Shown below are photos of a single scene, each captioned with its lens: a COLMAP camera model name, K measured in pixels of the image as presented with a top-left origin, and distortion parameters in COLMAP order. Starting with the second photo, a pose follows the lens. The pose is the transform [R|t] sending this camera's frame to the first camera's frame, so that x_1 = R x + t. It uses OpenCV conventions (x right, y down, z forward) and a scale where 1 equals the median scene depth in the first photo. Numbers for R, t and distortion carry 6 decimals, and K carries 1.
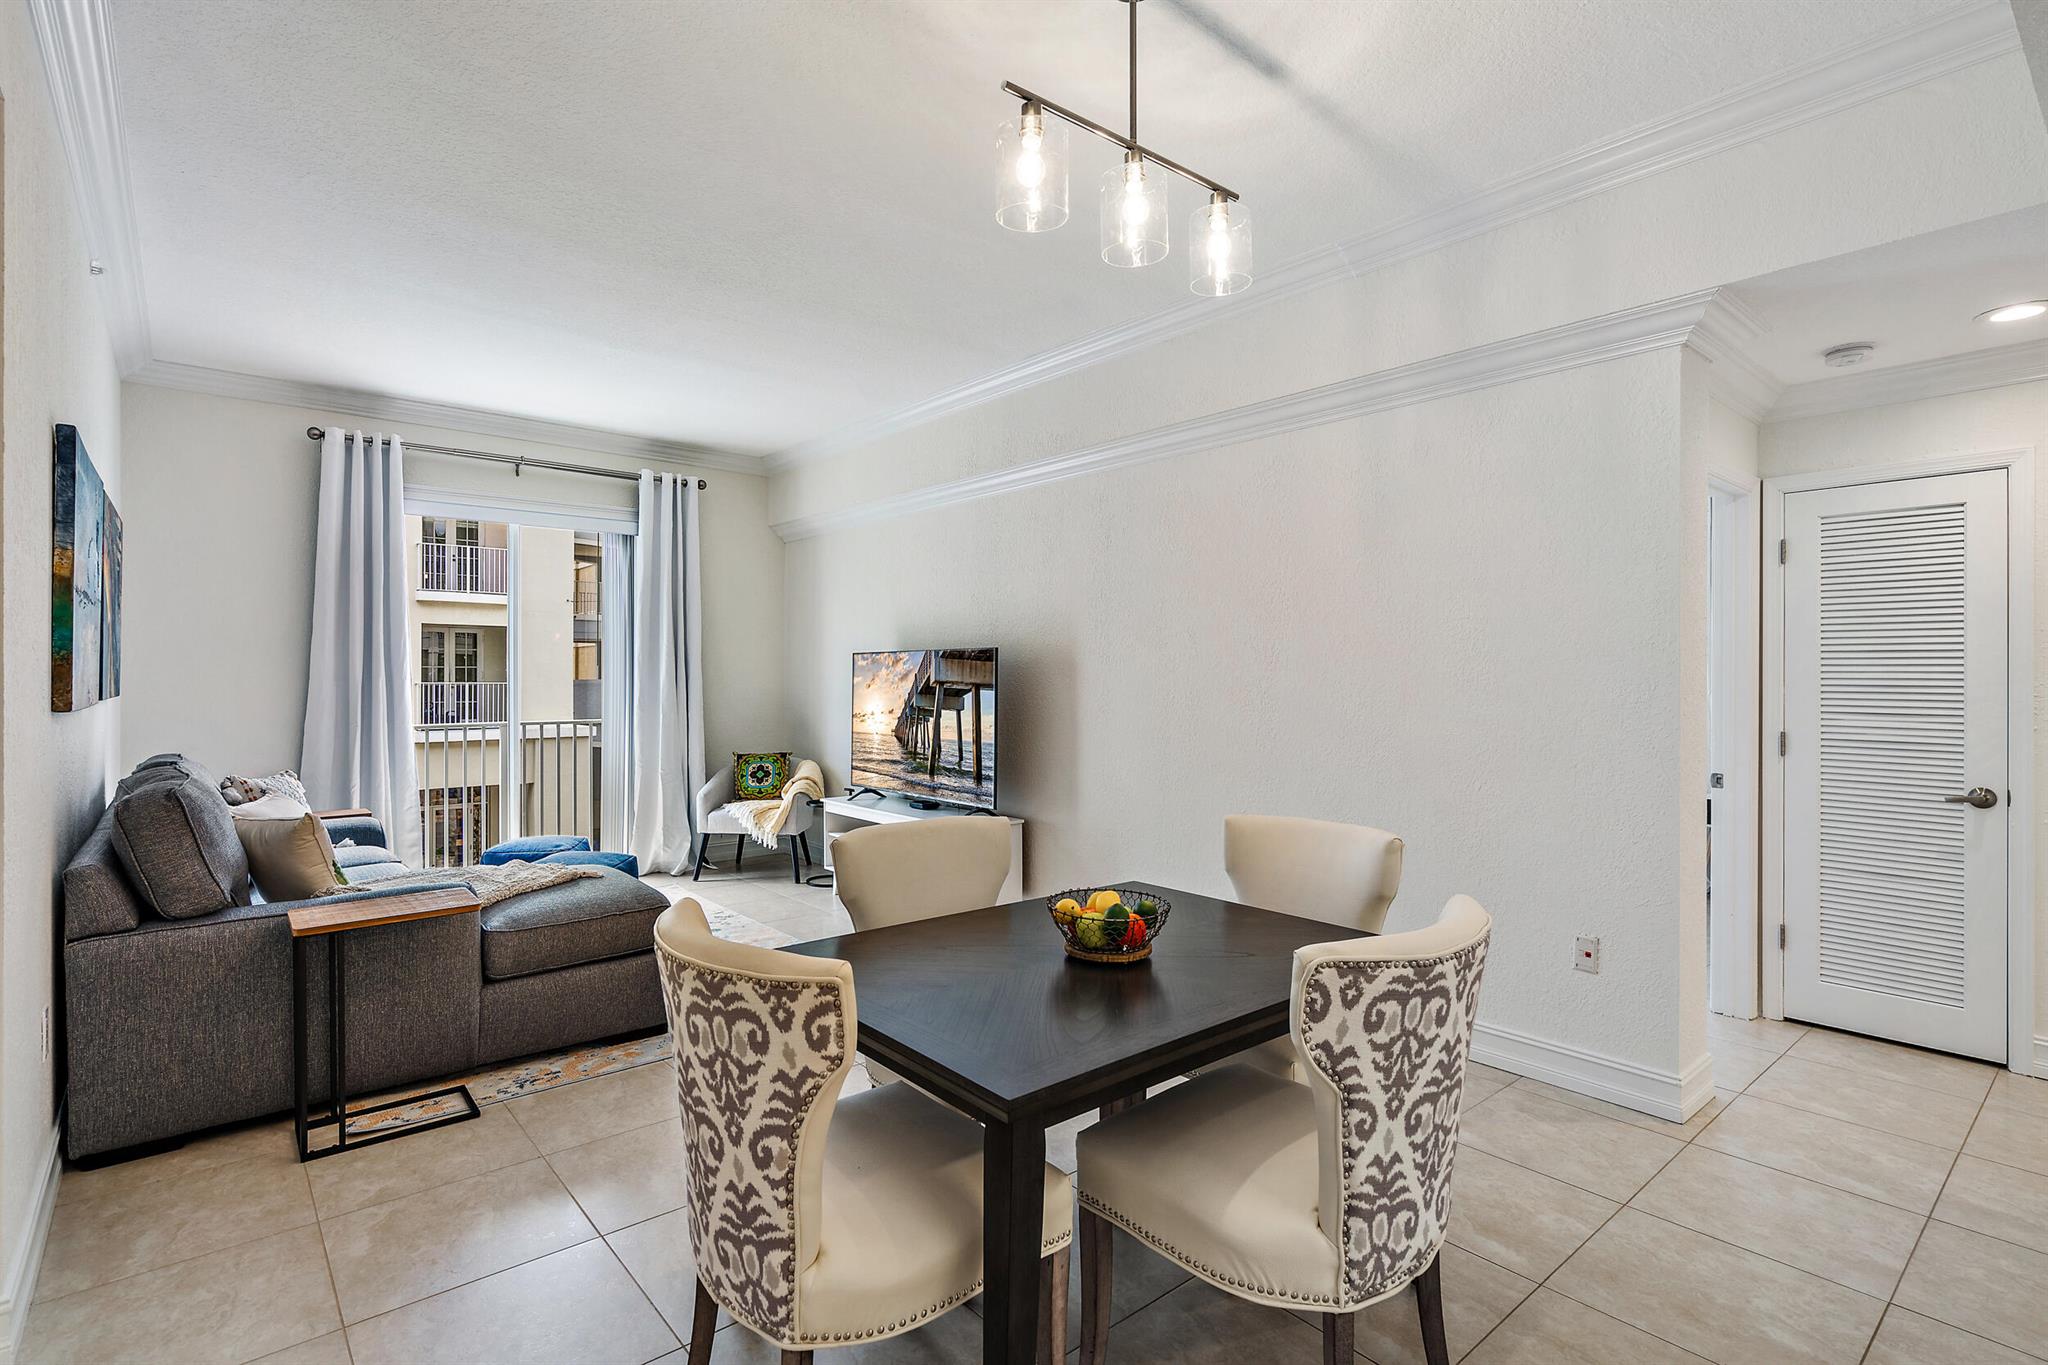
lens RADIAL K [[986.0, 0, 1024.0], [0, 986.0, 682.5], [0, 0, 1]] dist [-0.003184, -0.000225]
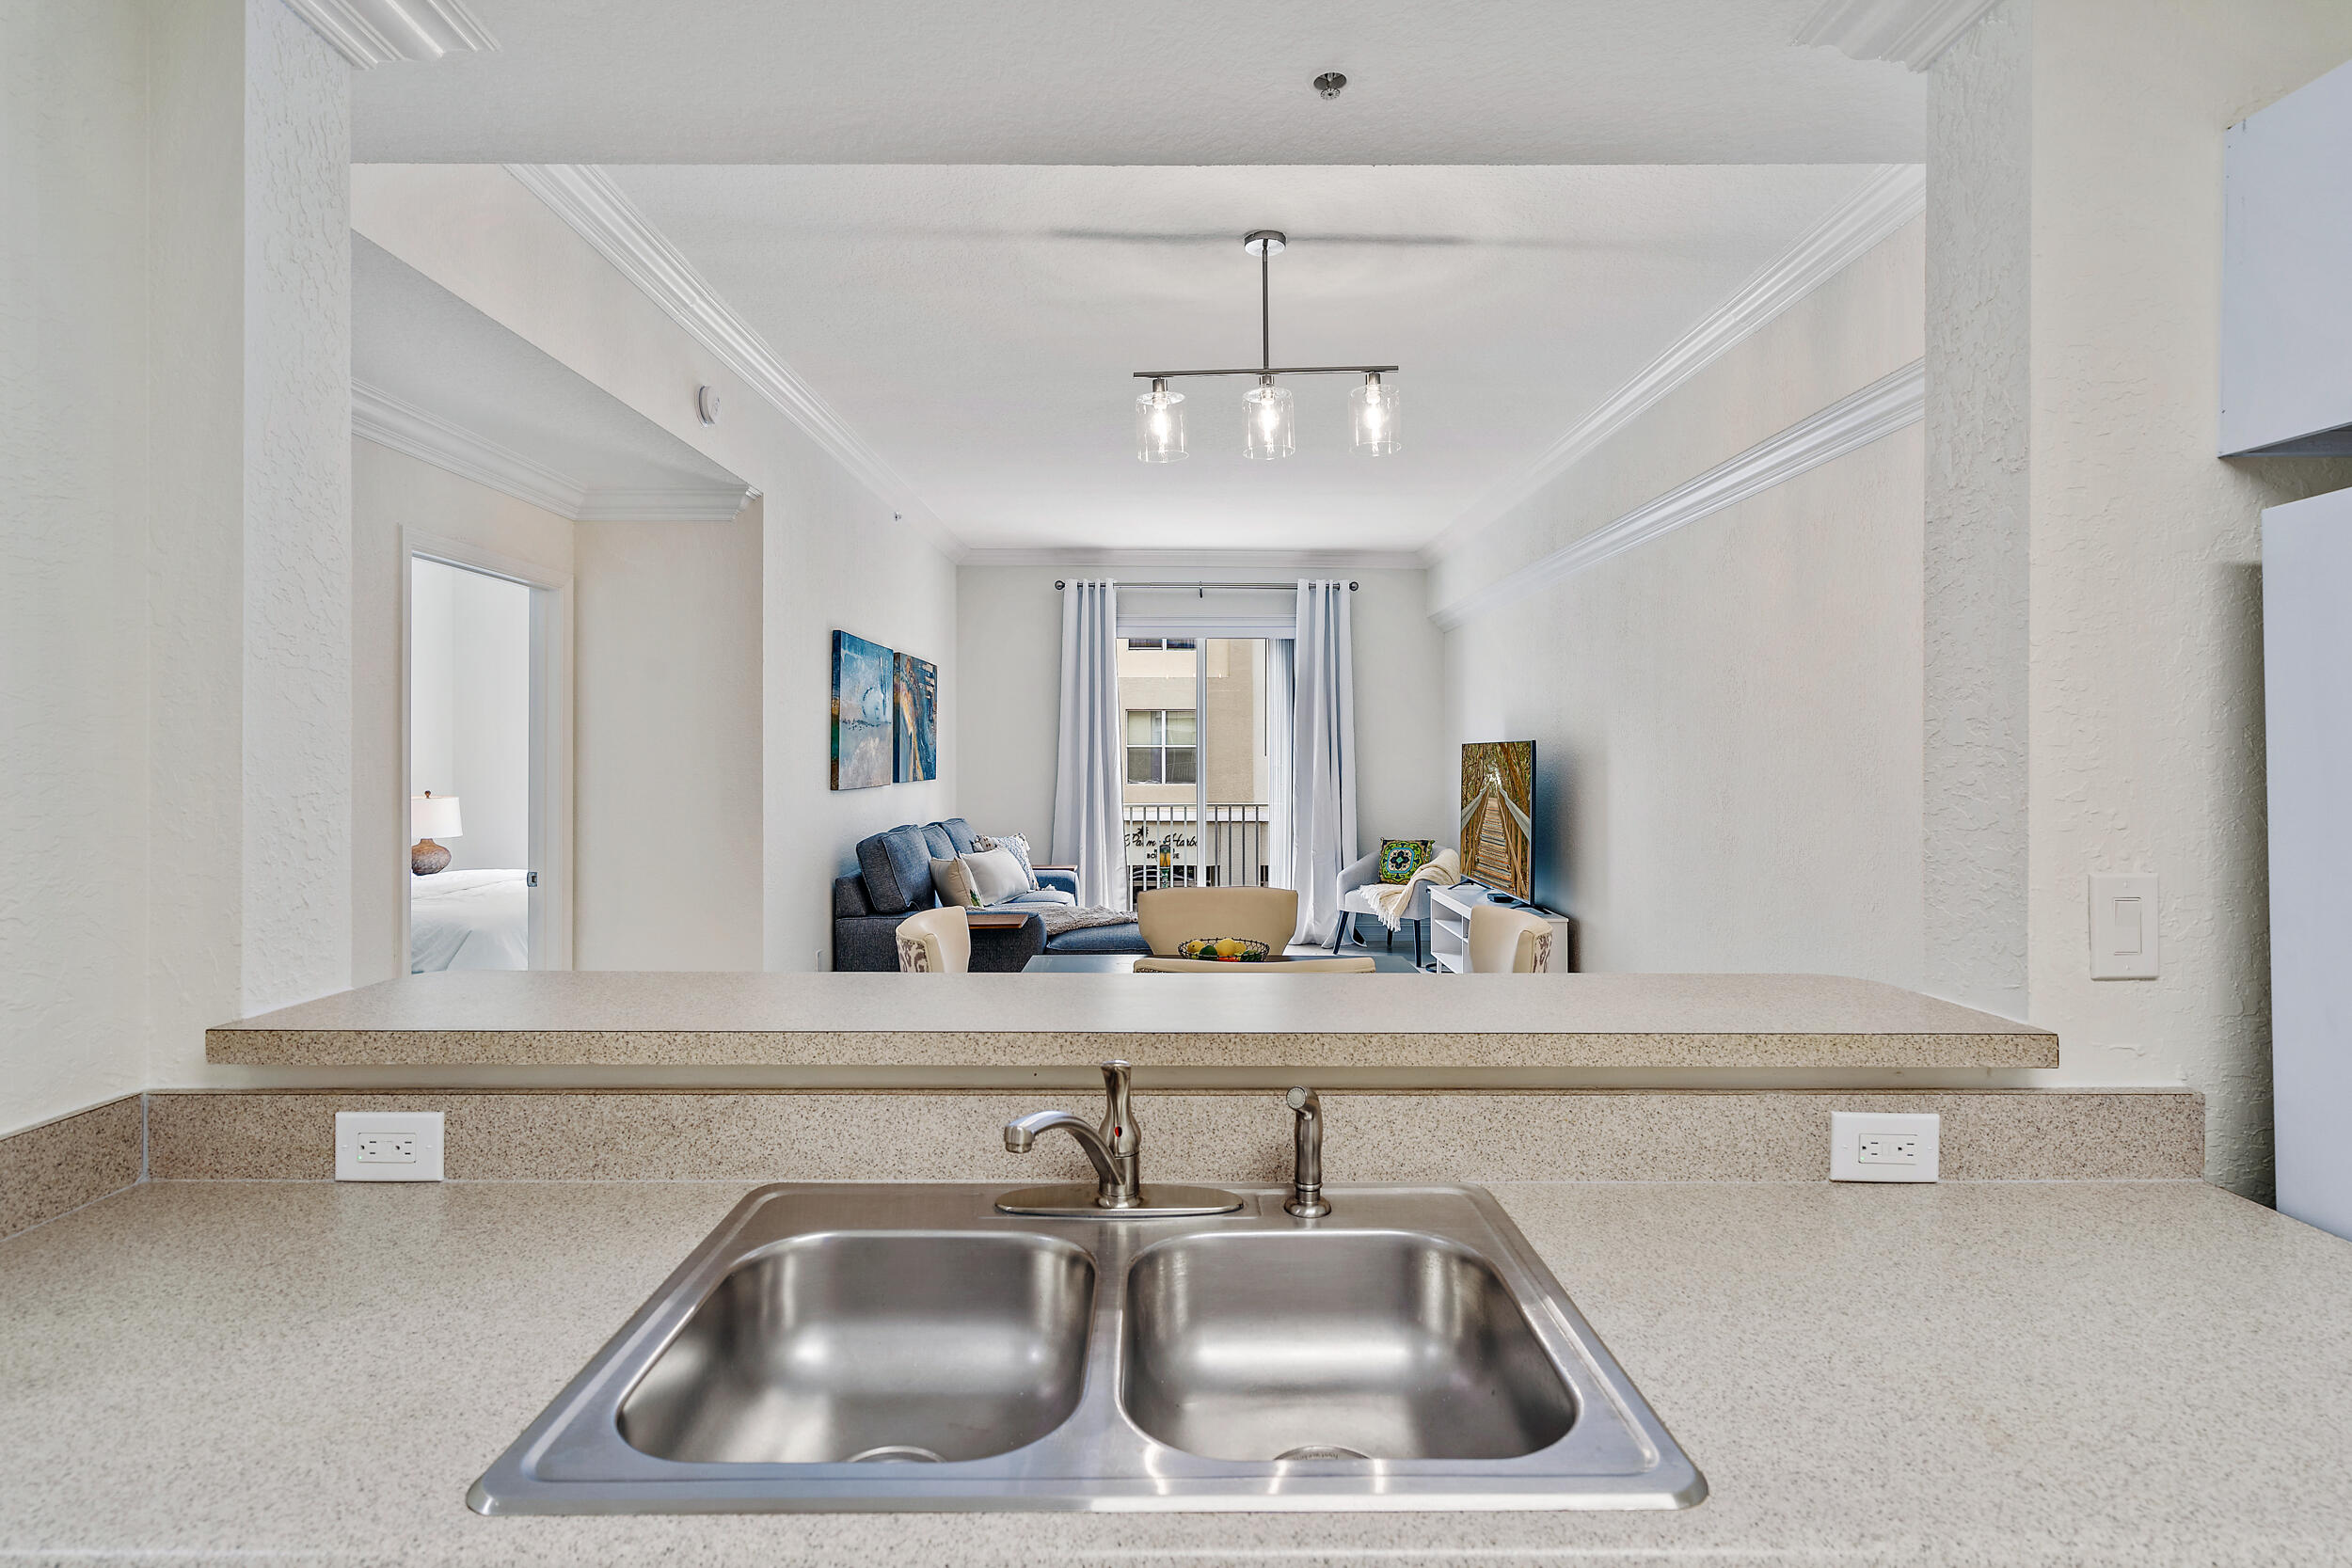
lens RADIAL K [[1141.4, 0, 1167.9], [0, 1141.4, 756.4], [0, 0, 1]] dist [0.000590, 0.001027]
pose [[0.762952, -0.000484, -0.646455, 0.337106], [-0.003747, 0.999980, -0.005171, -0.009280], [0.646444, 0.006368, 0.762935, -0.078626]]
